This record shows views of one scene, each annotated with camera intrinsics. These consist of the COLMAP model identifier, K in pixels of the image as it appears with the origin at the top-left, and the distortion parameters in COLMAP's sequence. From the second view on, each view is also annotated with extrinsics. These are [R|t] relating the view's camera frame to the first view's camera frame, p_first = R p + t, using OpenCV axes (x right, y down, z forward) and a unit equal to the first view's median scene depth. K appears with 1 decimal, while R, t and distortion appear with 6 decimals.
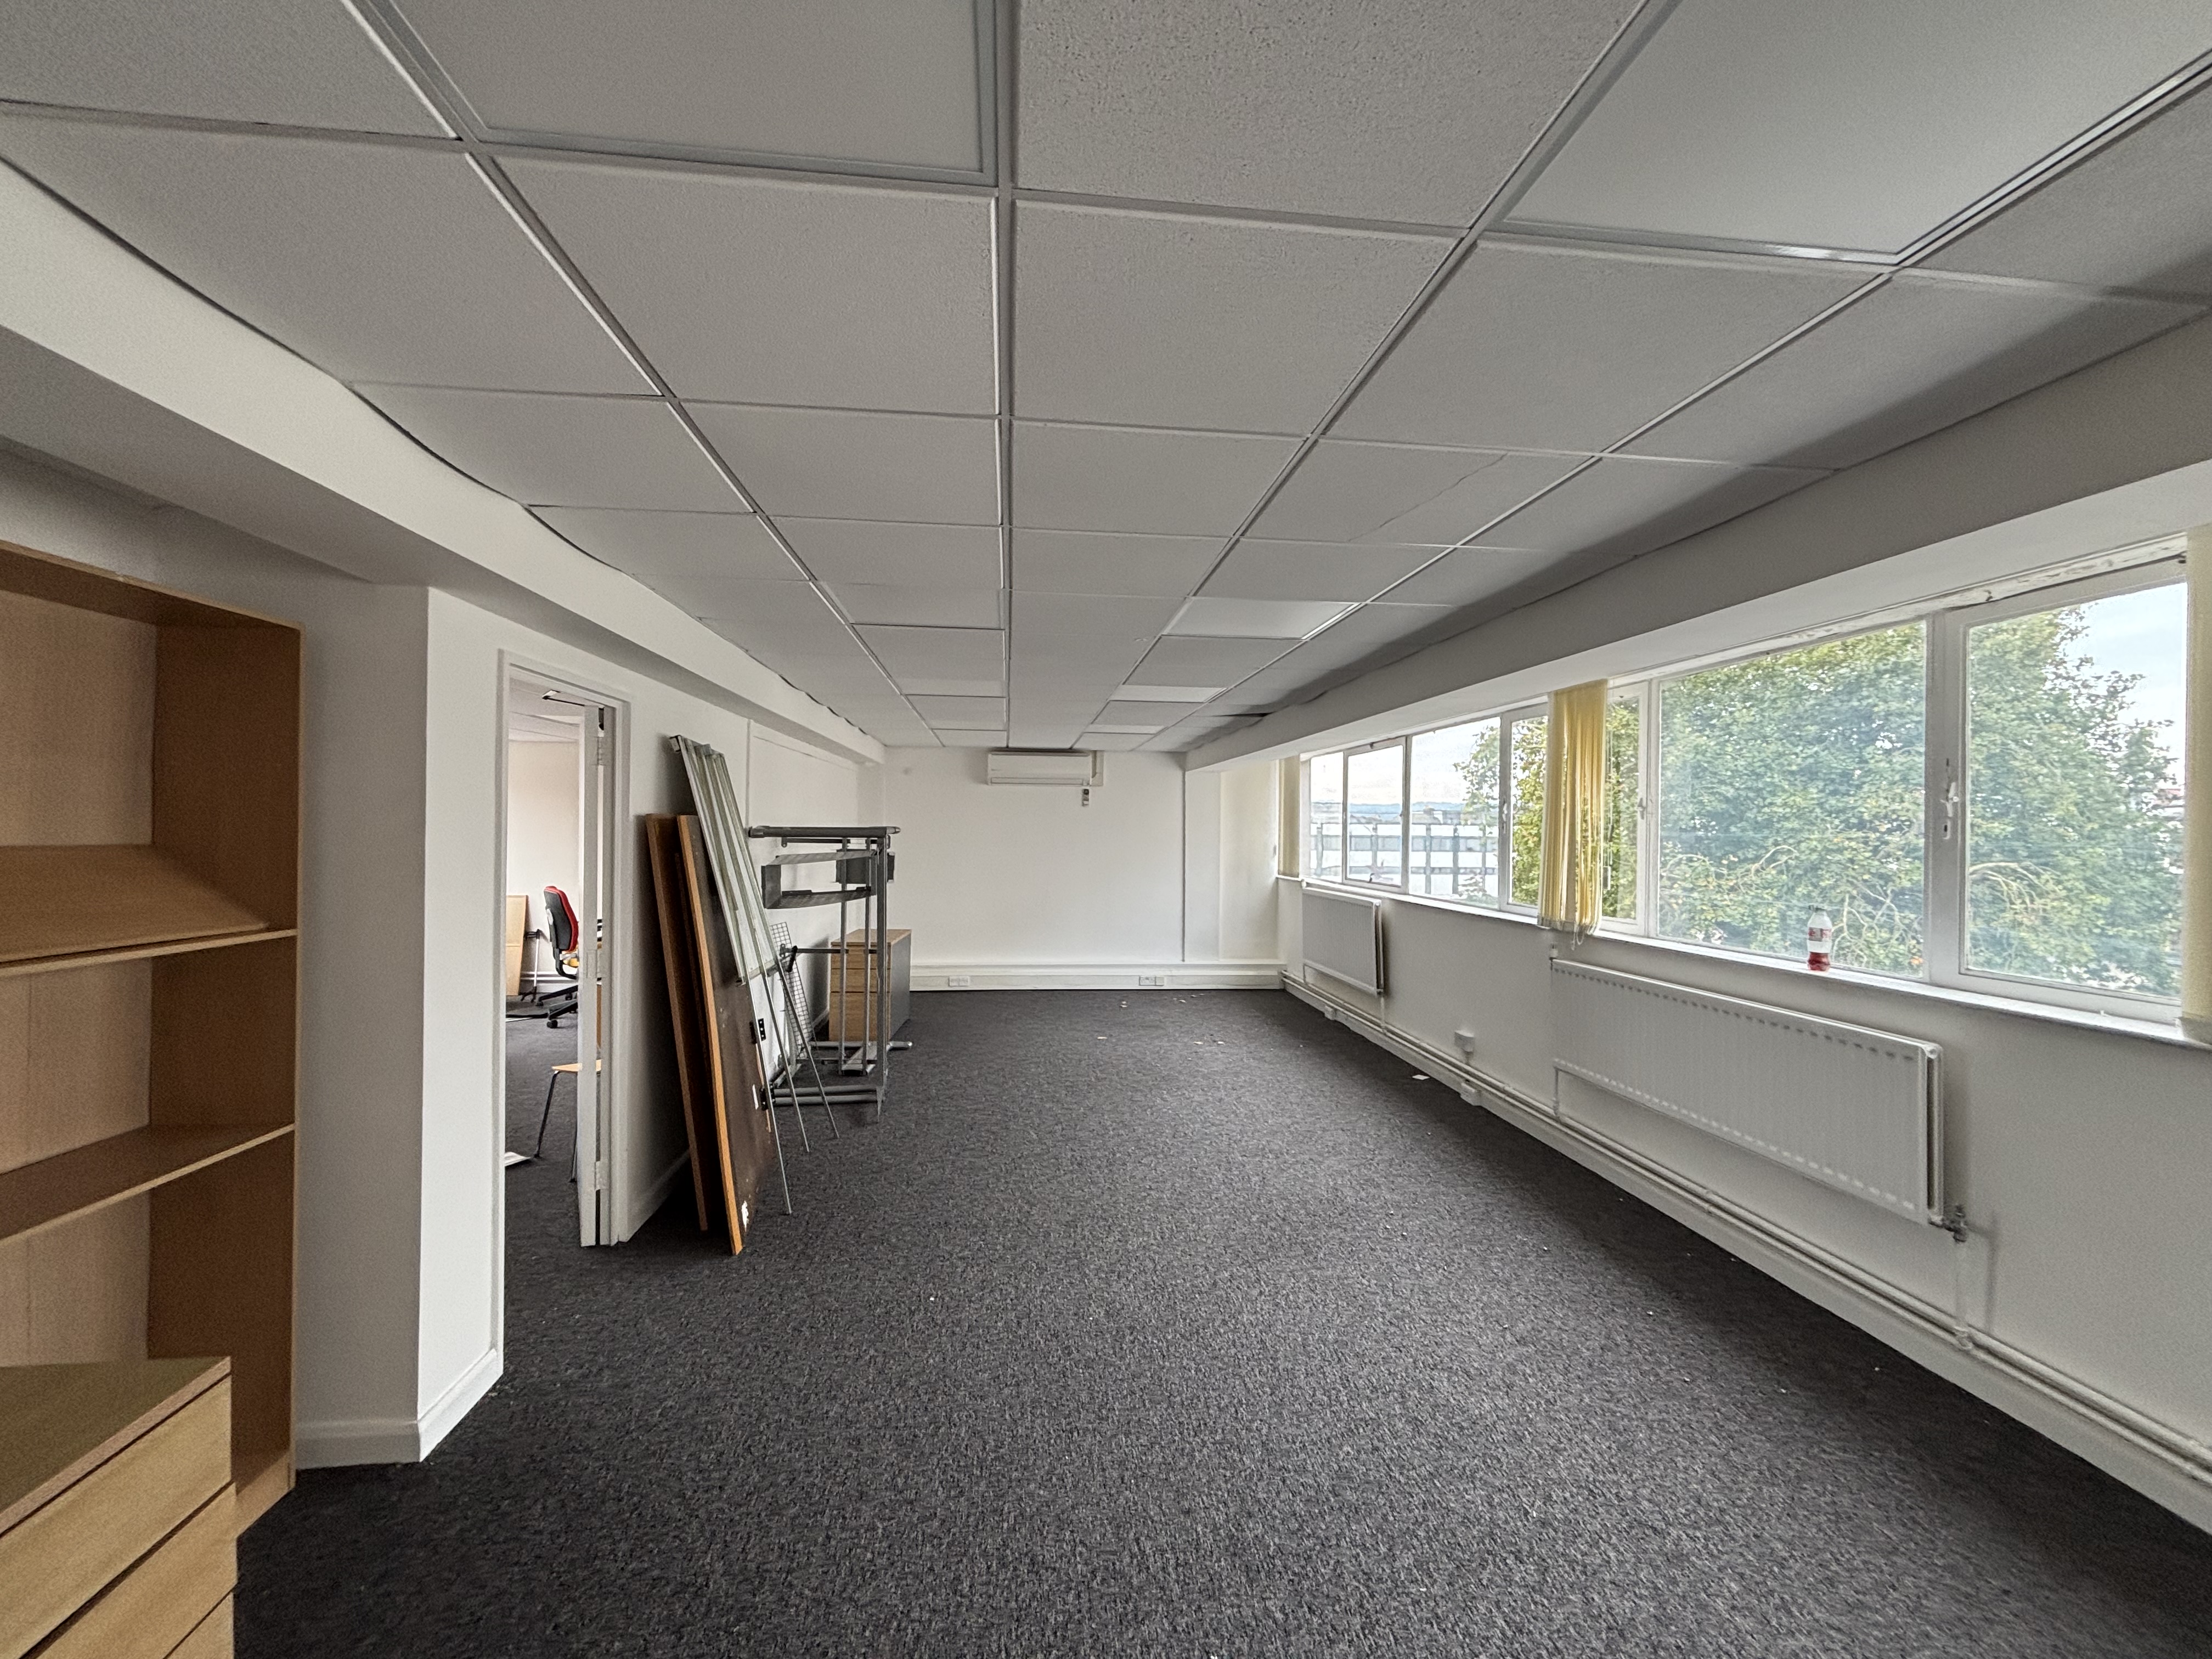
lens RADIAL K [[886.8, 0, 1106.9], [0, 886.8, 825.0], [0, 0, 1]] dist [-0.013765, -0.000196]
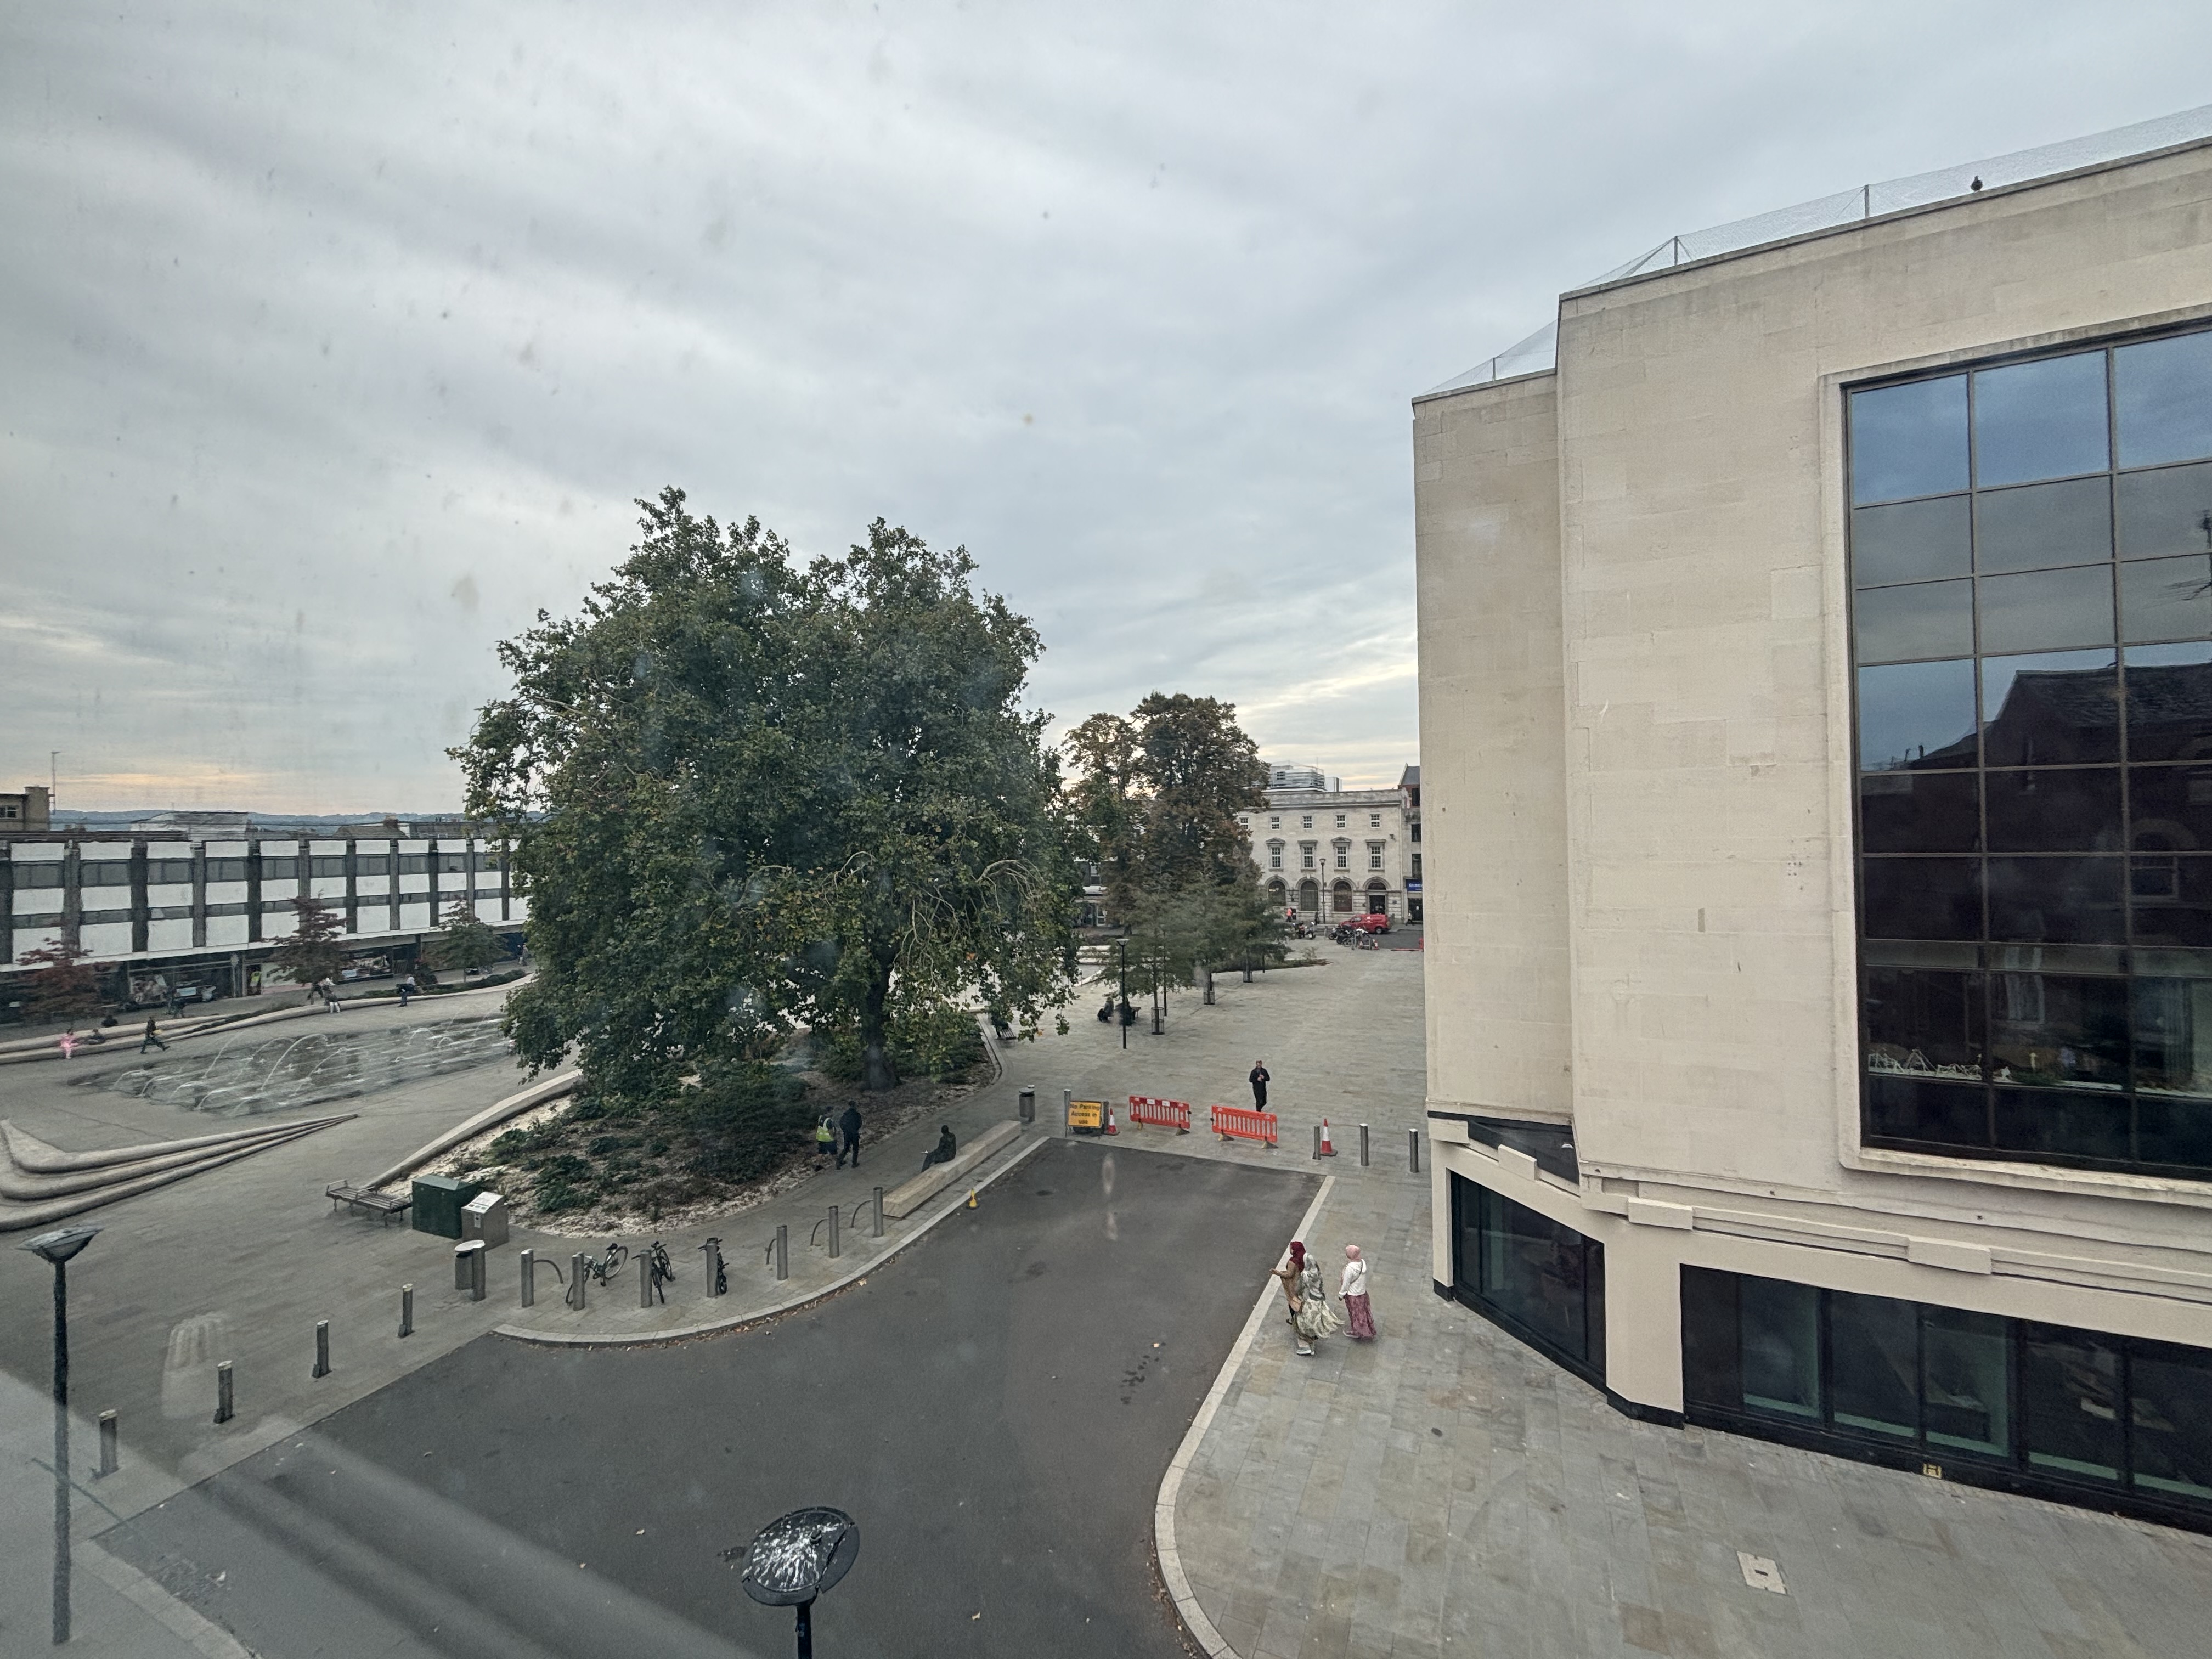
lens RADIAL K [[886.8, 0, 1112.2], [0, 886.8, 830.2], [0, 0, 1]] dist [-0.013765, -0.000196]
pose [[0.507313, -0.008808, 0.861717, 0.070102], [0.016376, 0.999866, 0.000579, 0.003671], [-0.861606, 0.013818, 0.507389, 0.227175]]
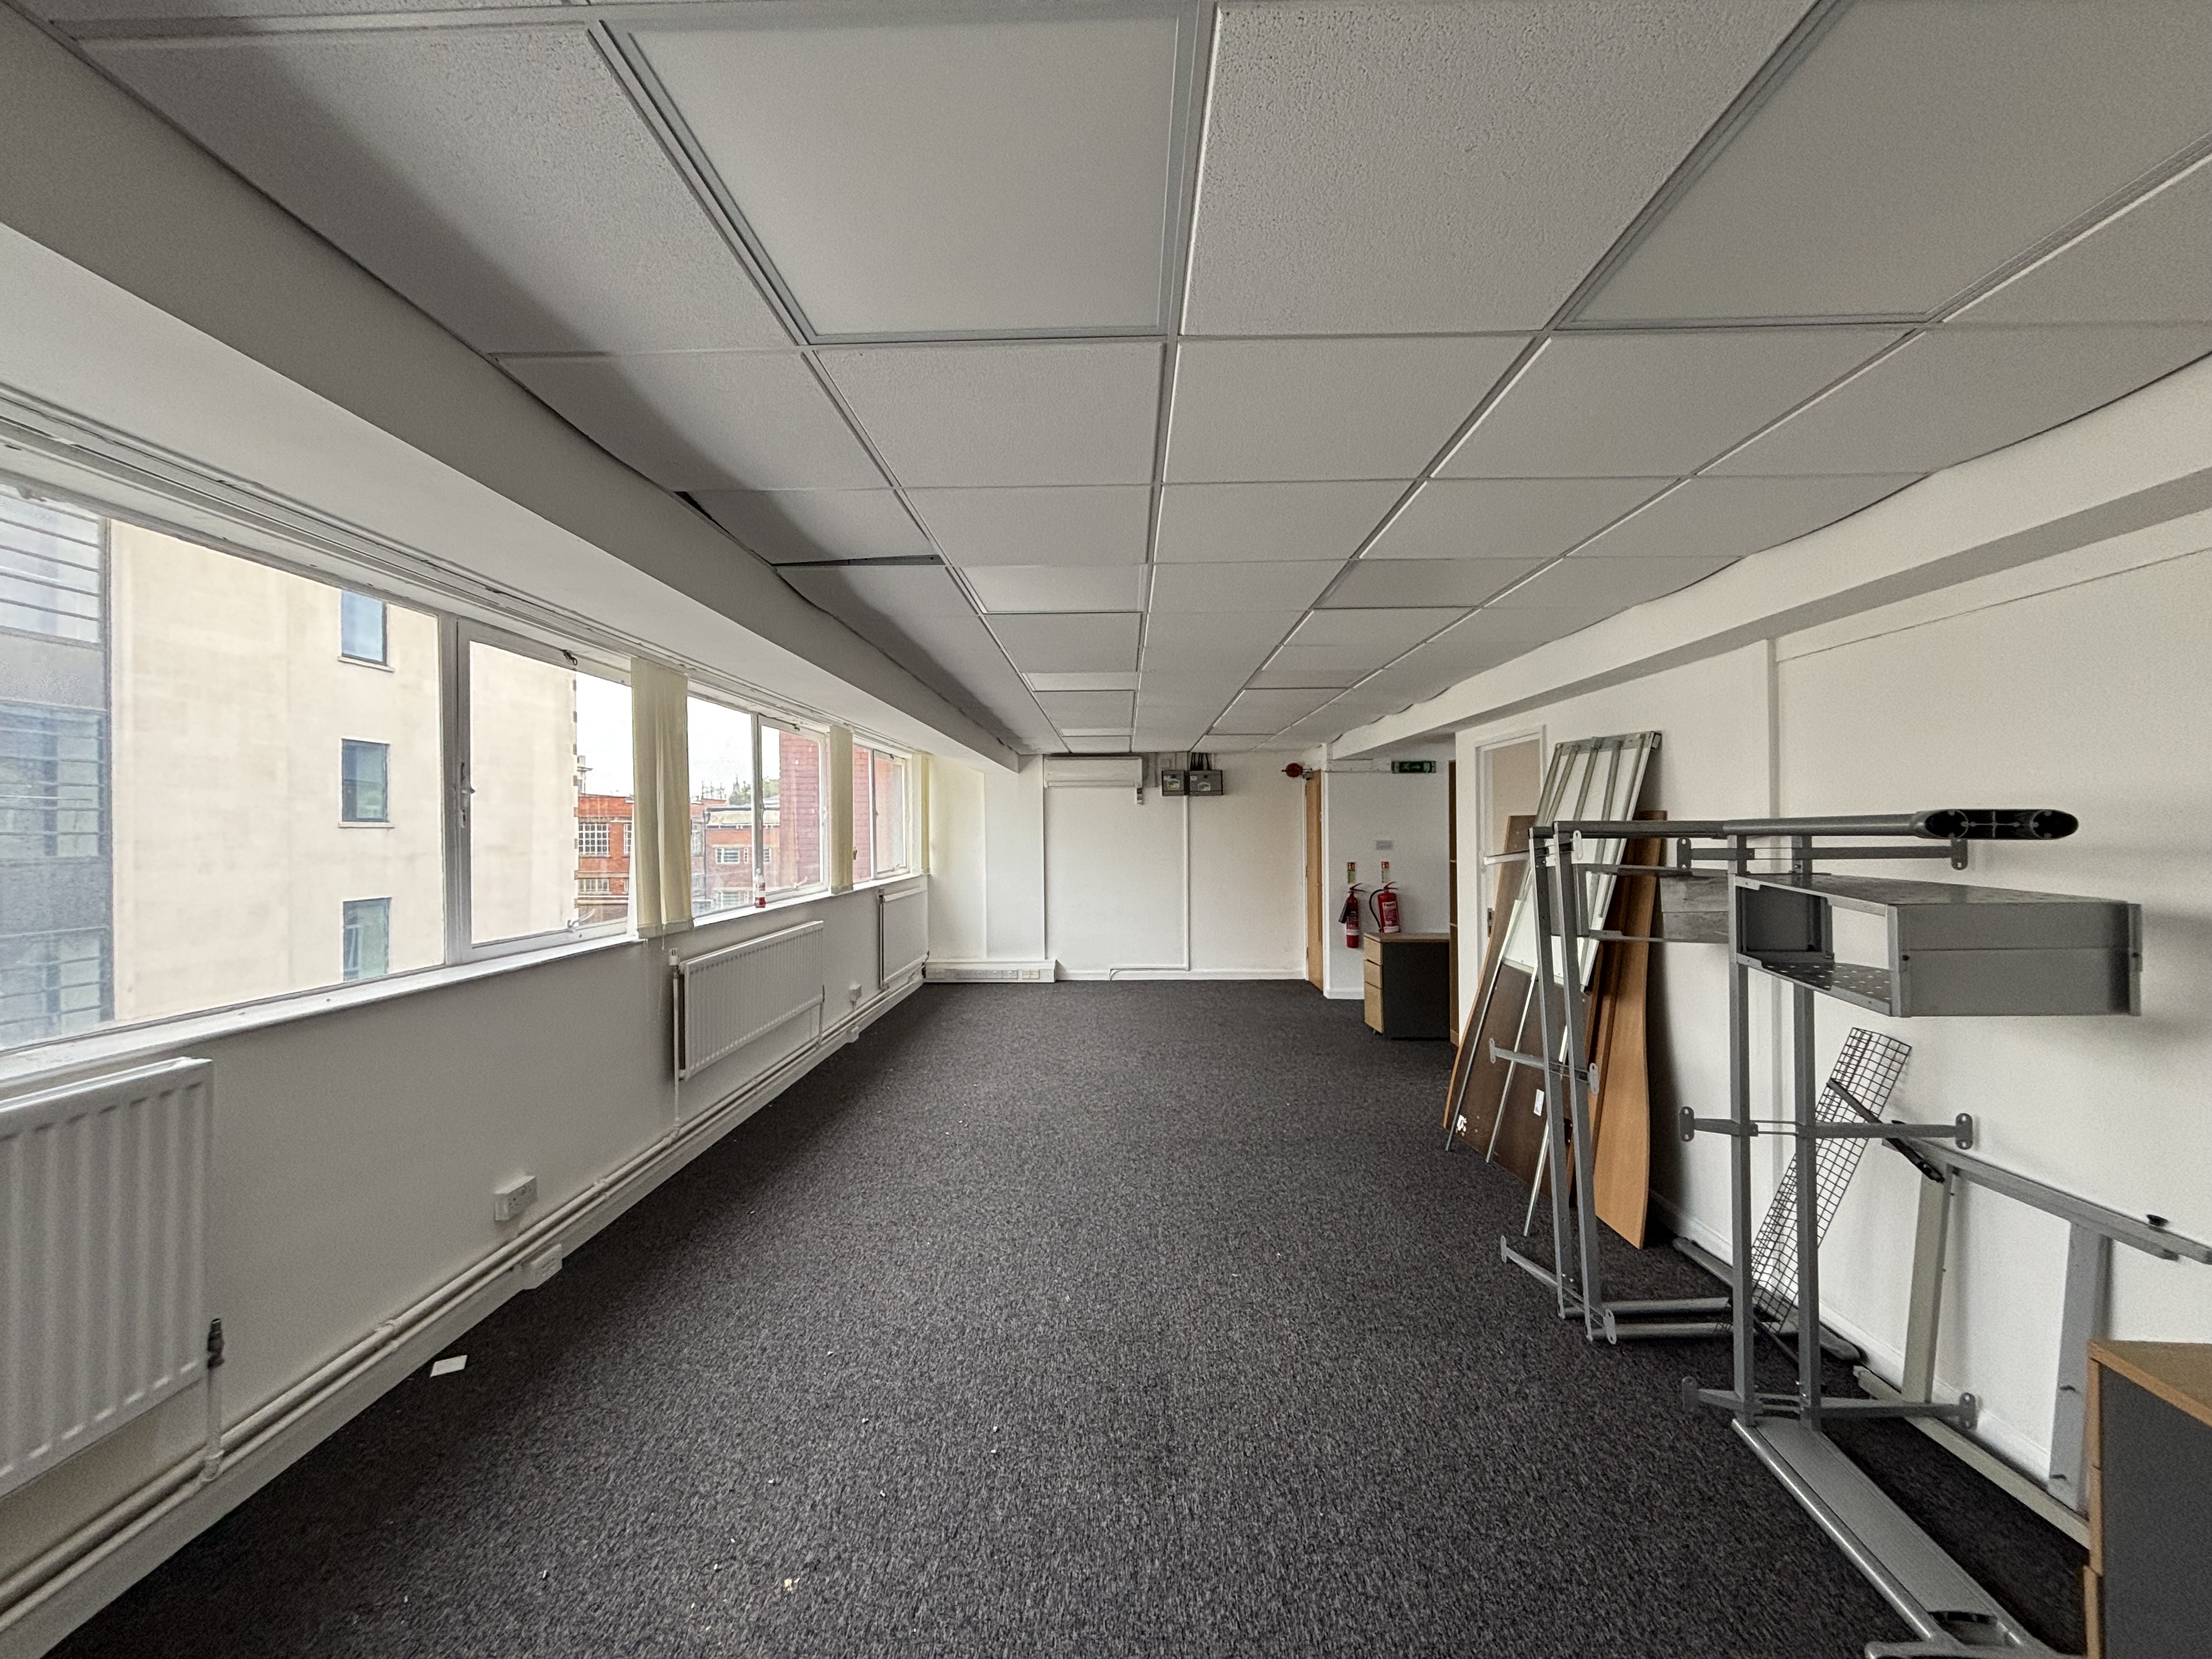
lens RADIAL K [[886.8, 0, 1106.1], [0, 886.8, 828.2], [0, 0, 1]] dist [-0.013765, -0.000196]
pose [[-0.991754, -0.003949, 0.128094, -0.046273], [-0.004993, 0.999957, -0.007833, 0.015393], [-0.128057, -0.008408, -0.991731, 1.838956]]
